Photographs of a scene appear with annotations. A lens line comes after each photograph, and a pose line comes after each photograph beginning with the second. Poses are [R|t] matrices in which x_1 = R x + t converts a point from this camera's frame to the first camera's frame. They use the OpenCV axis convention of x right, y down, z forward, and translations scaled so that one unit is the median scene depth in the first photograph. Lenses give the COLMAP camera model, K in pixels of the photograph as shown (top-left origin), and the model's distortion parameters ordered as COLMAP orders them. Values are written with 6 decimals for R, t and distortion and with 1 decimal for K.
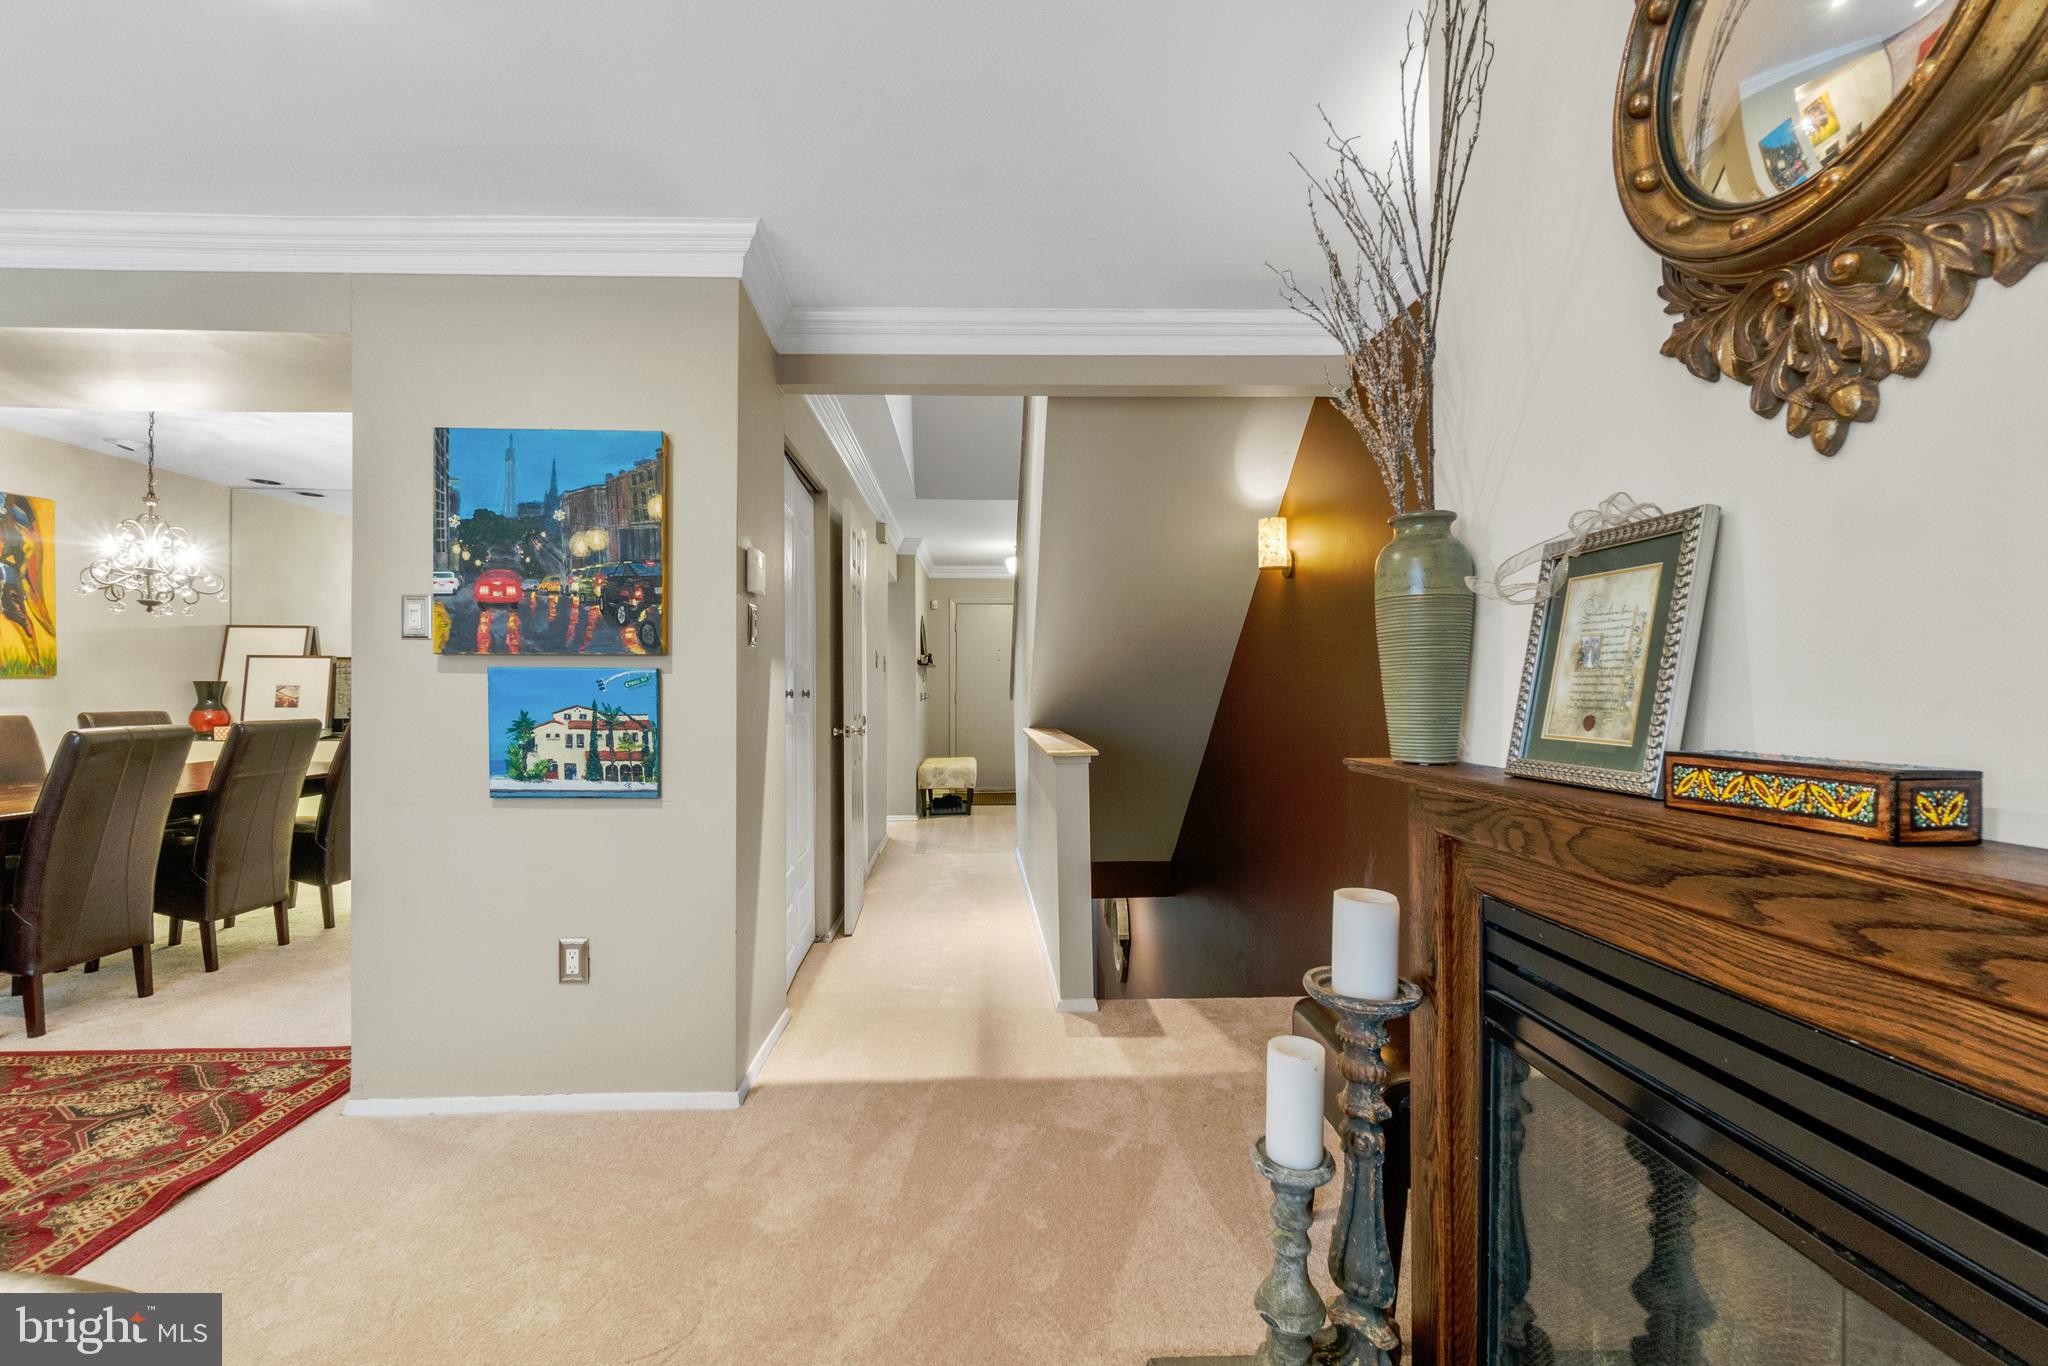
lens RADIAL K [[881.5, 0, 1016.1], [0, 881.5, 684.6], [0, 0, 1]] dist [-0.004289, -0.000658]
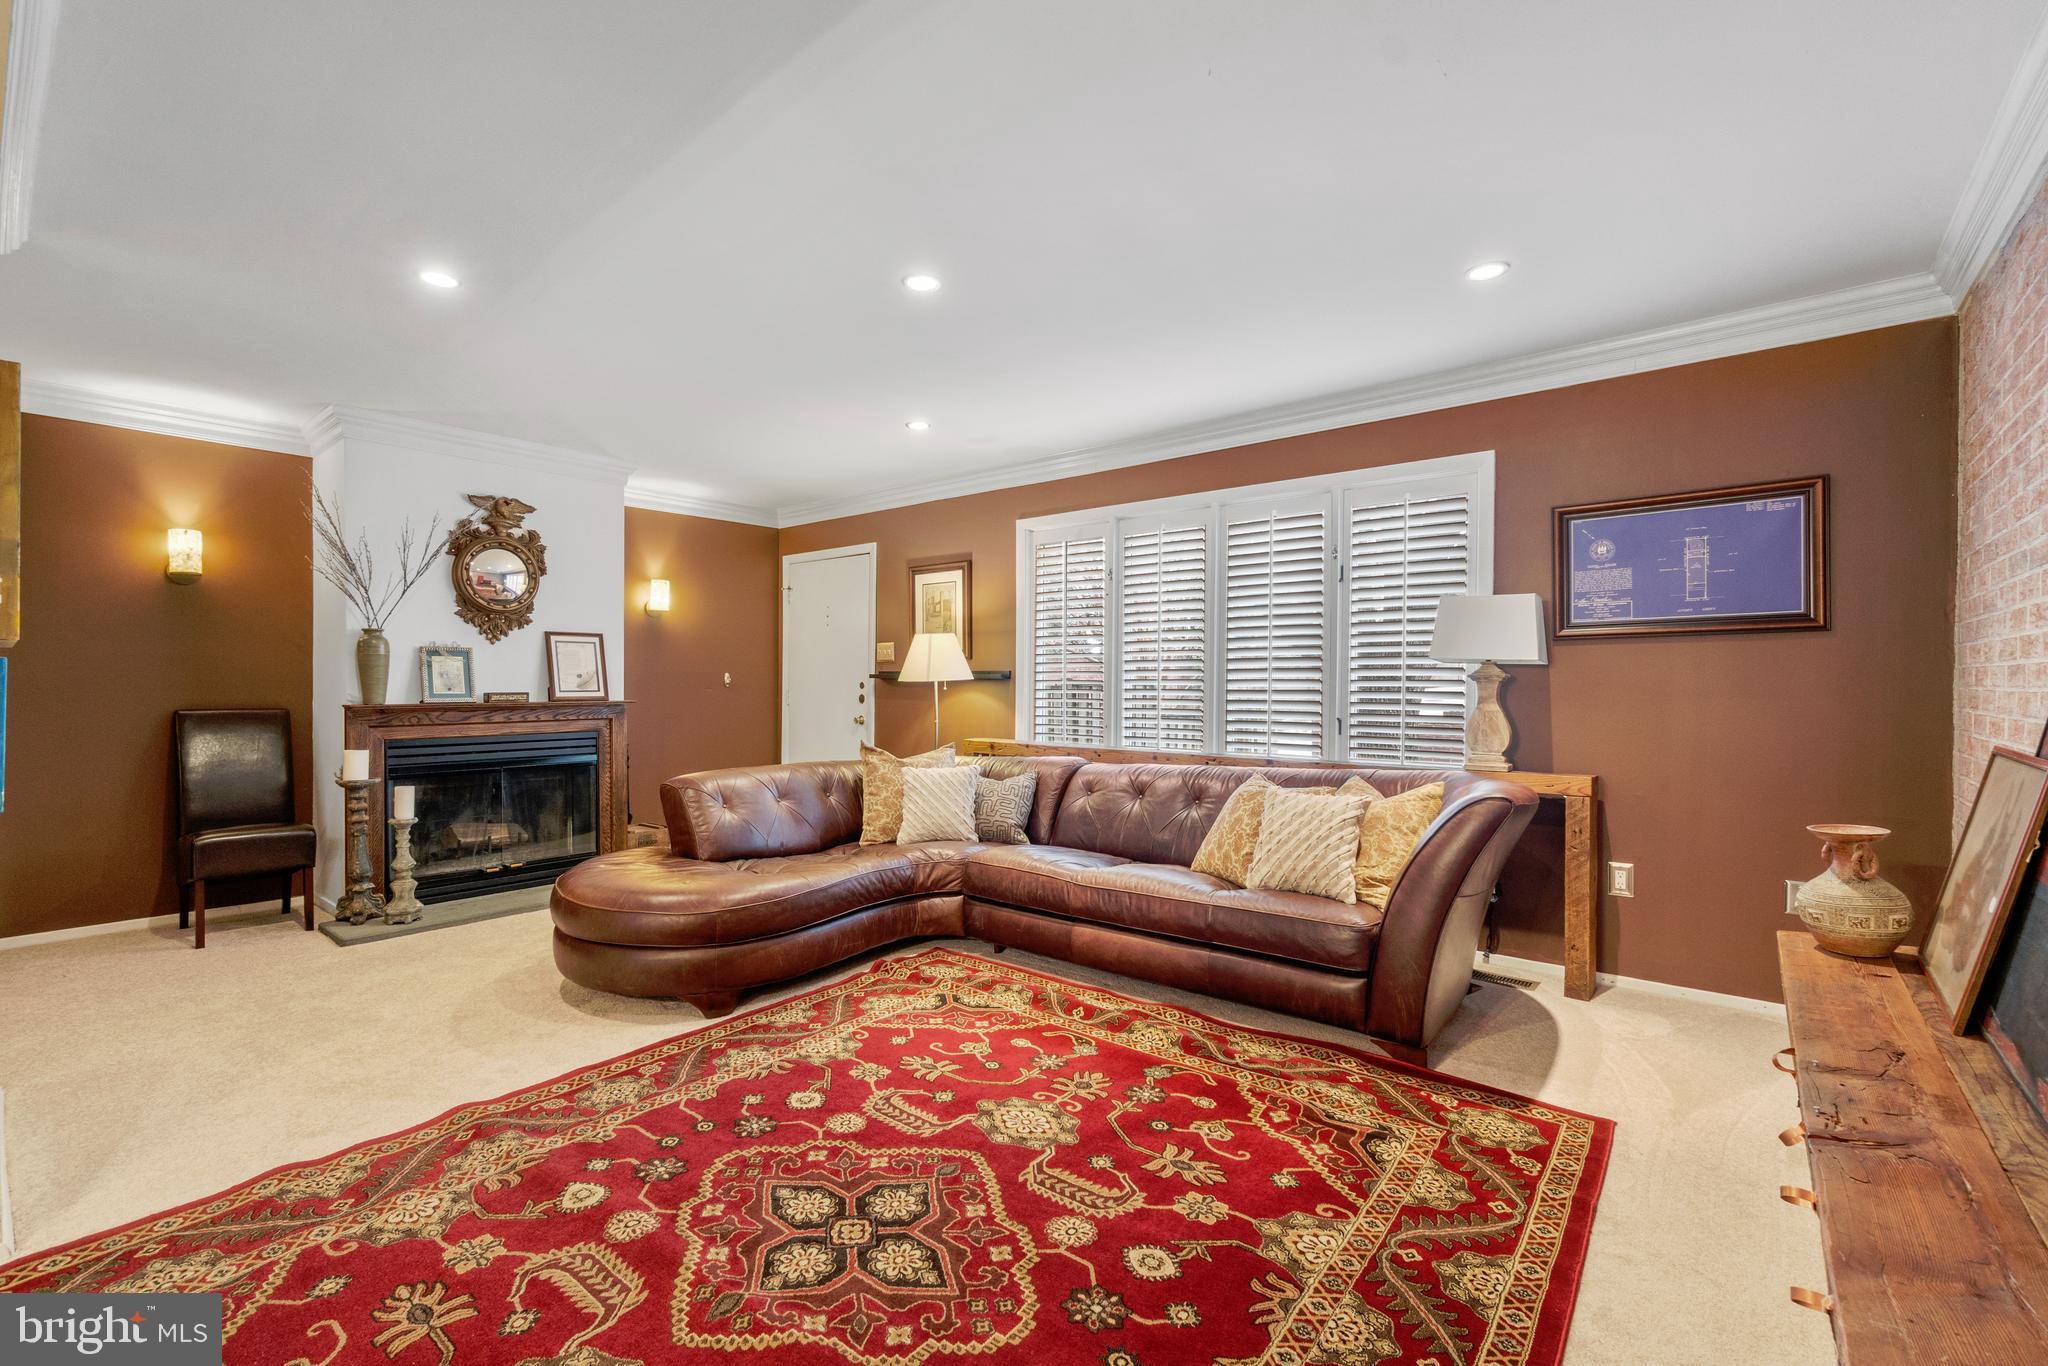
lens RADIAL K [[881.5, 0, 1014.4], [0, 881.5, 701.0], [0, 0, 1]] dist [-0.004289, -0.000658]
pose [[-0.738240, -0.017464, 0.674312, -1.845043], [-0.006089, 0.999797, 0.019228, -0.000878], [-0.674511, 0.010089, -0.738196, 0.947145]]
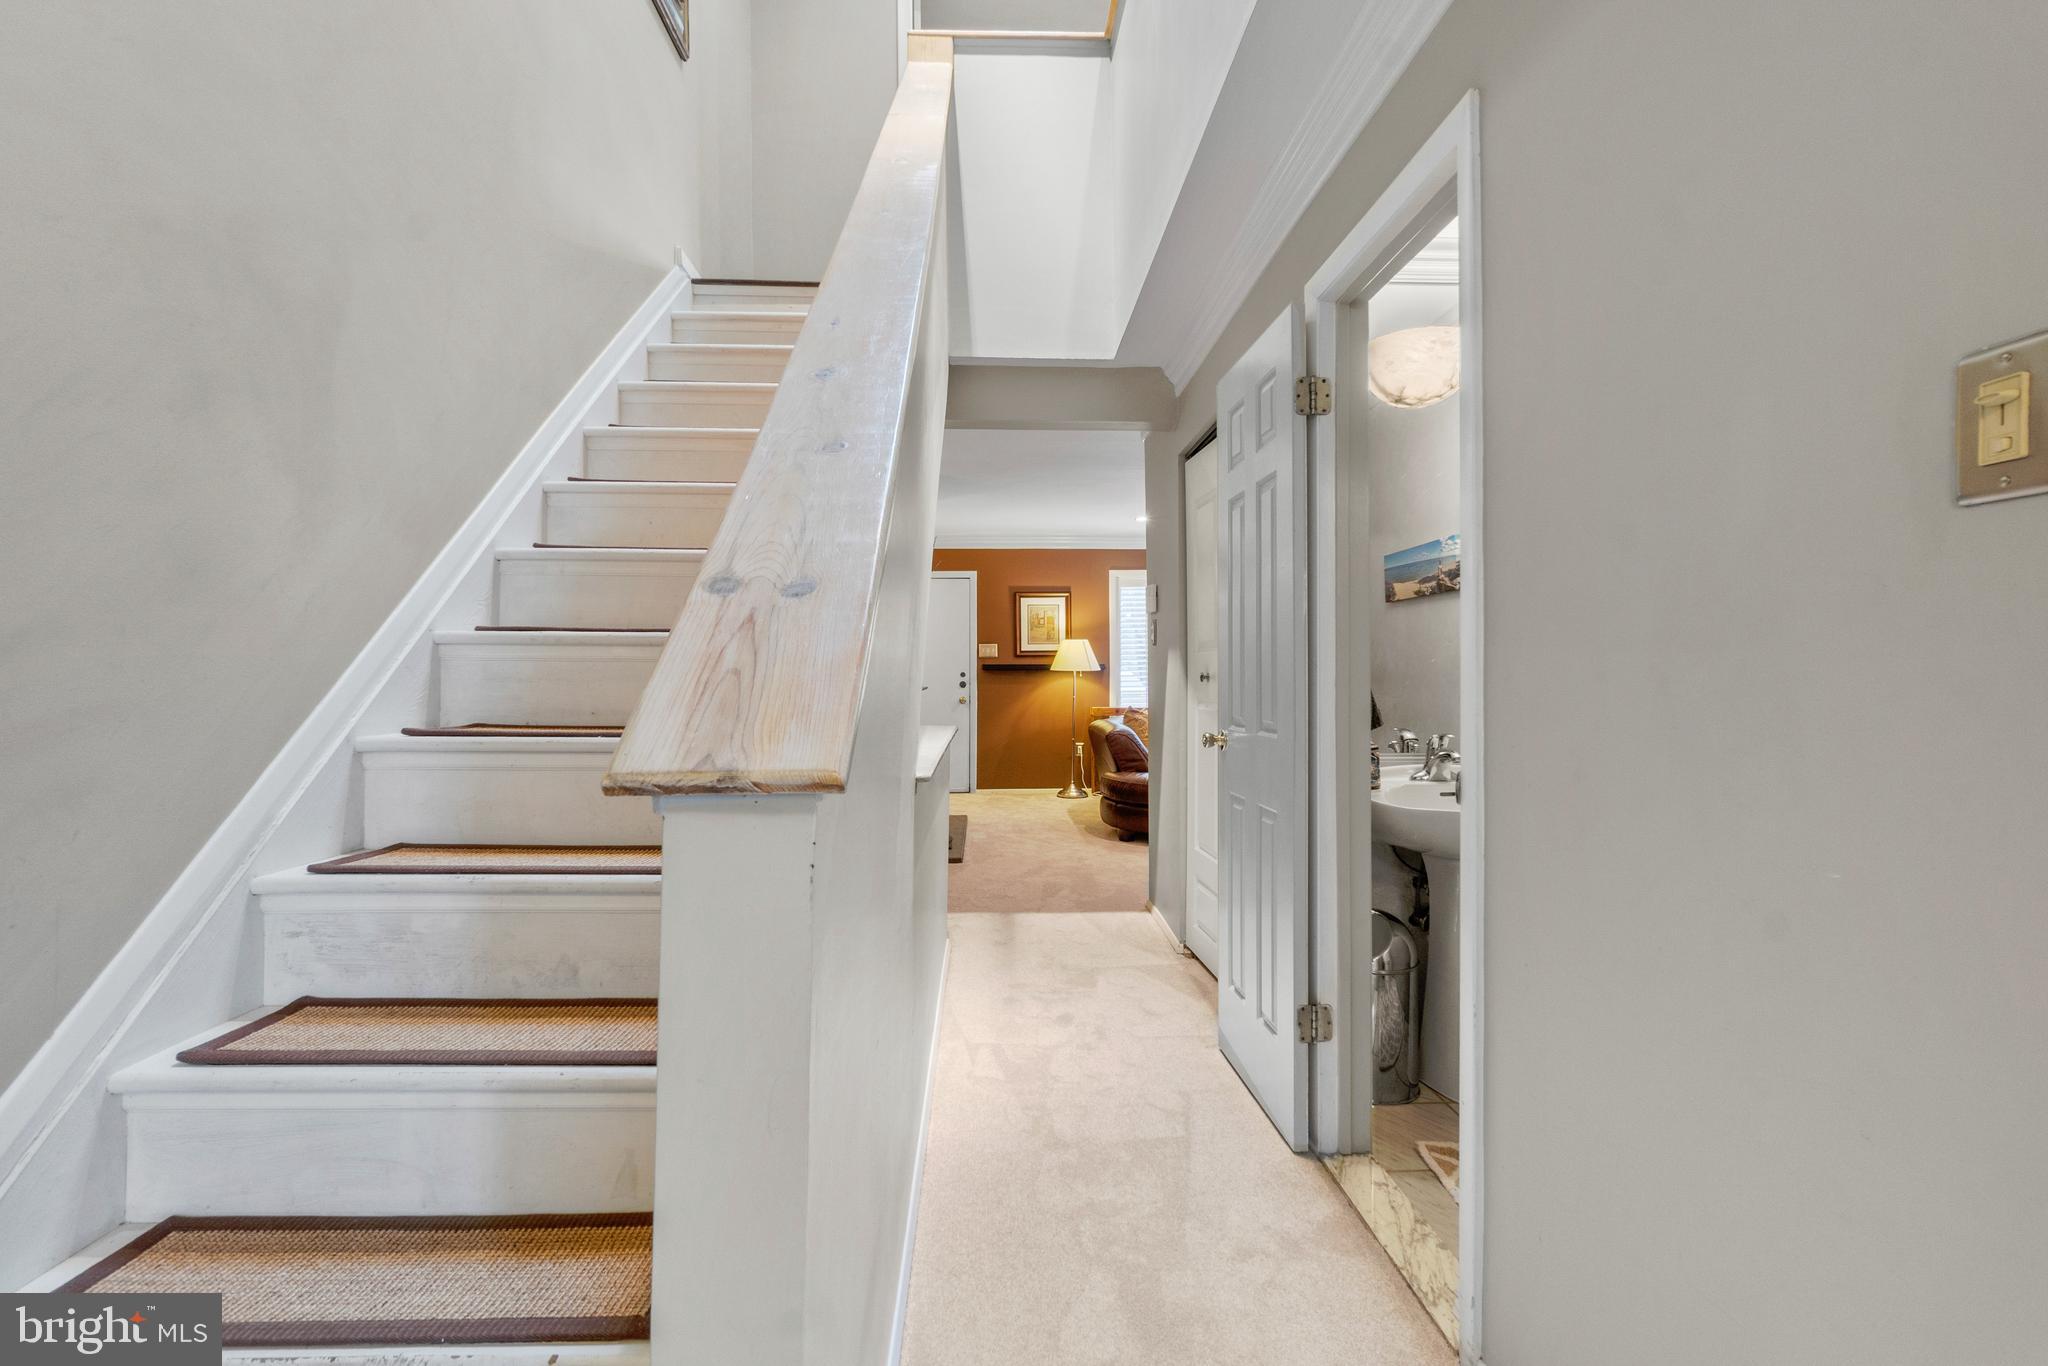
lens RADIAL K [[881.5, 0, 1018.5], [0, 881.5, 681.1], [0, 0, 1]] dist [-0.004289, -0.000658]
pose [[-0.999915, 0.003003, 0.012724, -0.087973], [0.003028, 0.999994, 0.001934, 0.024390], [-0.012718, 0.001973, -0.999917, 2.798991]]
